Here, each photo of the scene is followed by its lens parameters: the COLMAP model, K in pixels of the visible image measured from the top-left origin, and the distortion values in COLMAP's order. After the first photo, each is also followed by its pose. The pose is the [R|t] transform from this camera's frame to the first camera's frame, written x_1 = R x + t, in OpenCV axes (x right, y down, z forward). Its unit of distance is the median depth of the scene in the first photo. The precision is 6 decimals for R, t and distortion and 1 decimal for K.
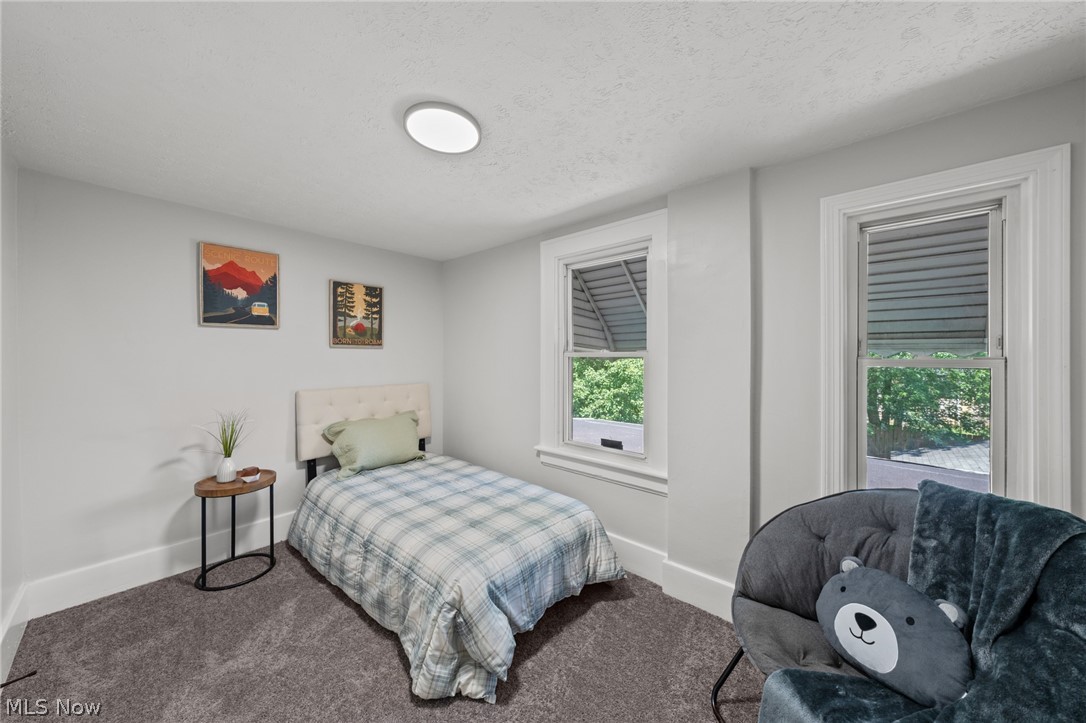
lens RADIAL K [[372.3, 0, 544.0], [0, 372.3, 358.4], [0, 0, 1]] dist [-0.005862, 0.000772]
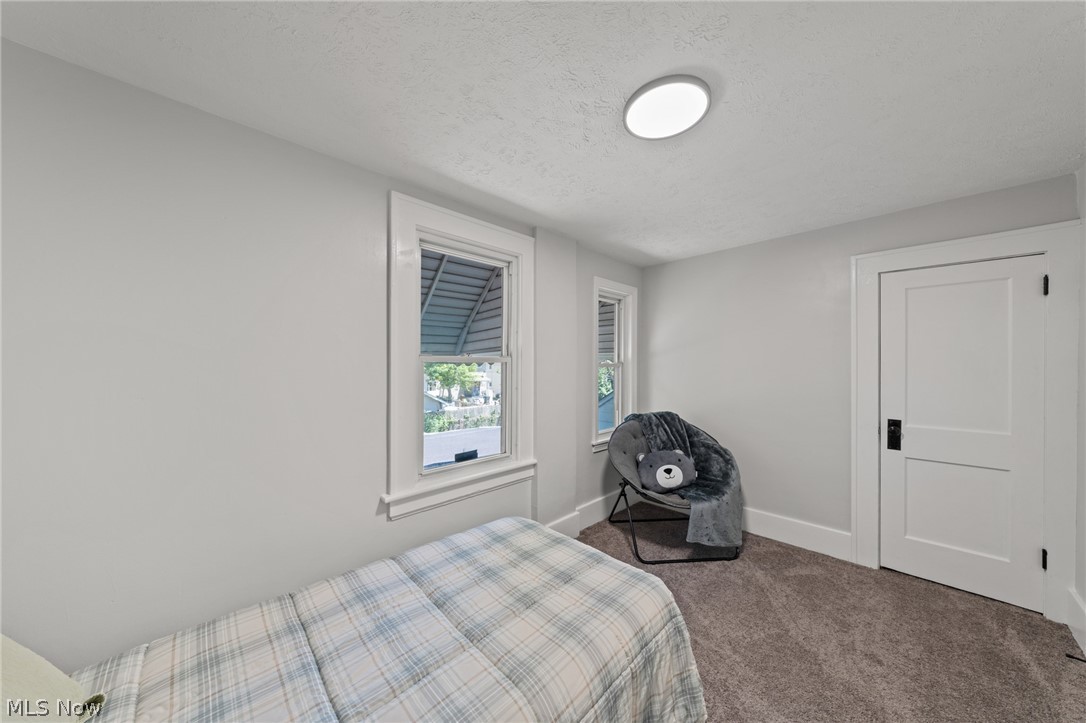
lens RADIAL K [[372.3, 0, 551.2], [0, 372.3, 364.5], [0, 0, 1]] dist [-0.005862, 0.000772]
pose [[0.048005, -0.012723, 0.998766, -0.807755], [-0.002616, 0.999914, 0.012863, -0.011805], [-0.998844, -0.003230, 0.047967, 0.826137]]
